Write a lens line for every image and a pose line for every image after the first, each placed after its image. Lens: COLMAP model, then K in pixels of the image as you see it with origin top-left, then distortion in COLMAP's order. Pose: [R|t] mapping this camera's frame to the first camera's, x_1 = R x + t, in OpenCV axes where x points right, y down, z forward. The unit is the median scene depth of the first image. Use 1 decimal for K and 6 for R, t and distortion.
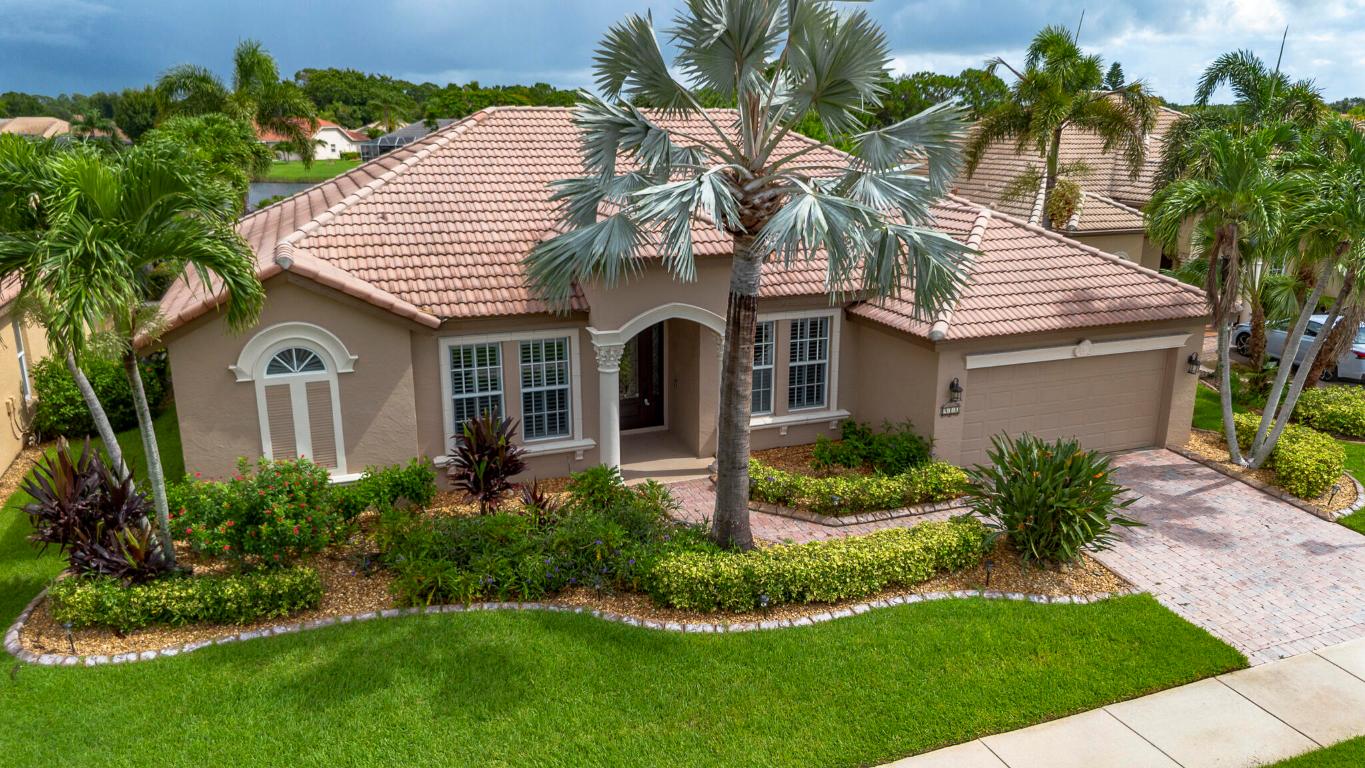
lens RADIAL K [[973.8, 0, 686.2], [0, 973.8, 387.8], [0, 0, 1]] dist [0.025674, -0.004372]
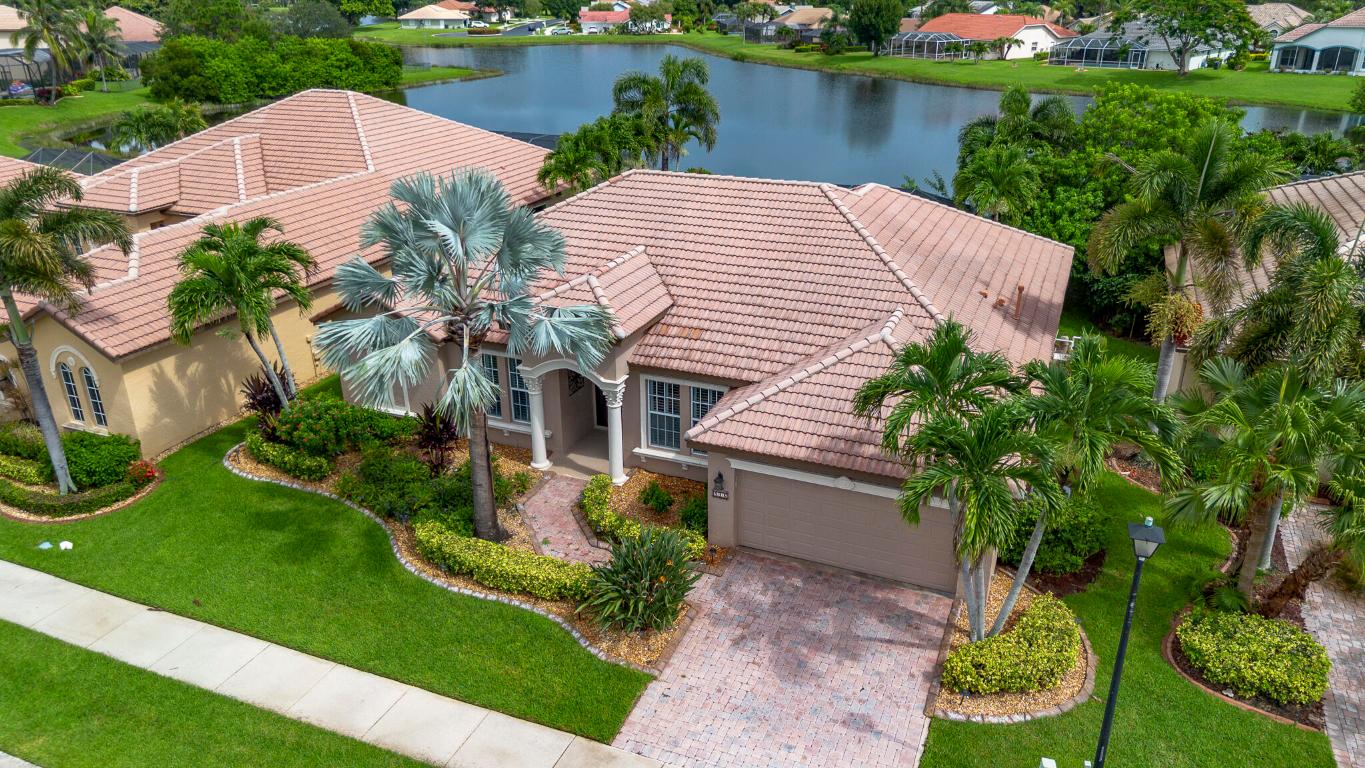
lens RADIAL K [[973.8, 0, 686.2], [0, 973.8, 380.7], [0, 0, 1]] dist [0.025674, -0.004372]
pose [[0.716773, 0.258080, -0.647790, 1.251141], [-0.175107, 0.965838, 0.191038, -0.430584], [0.674963, -0.023498, 0.737477, 0.077323]]
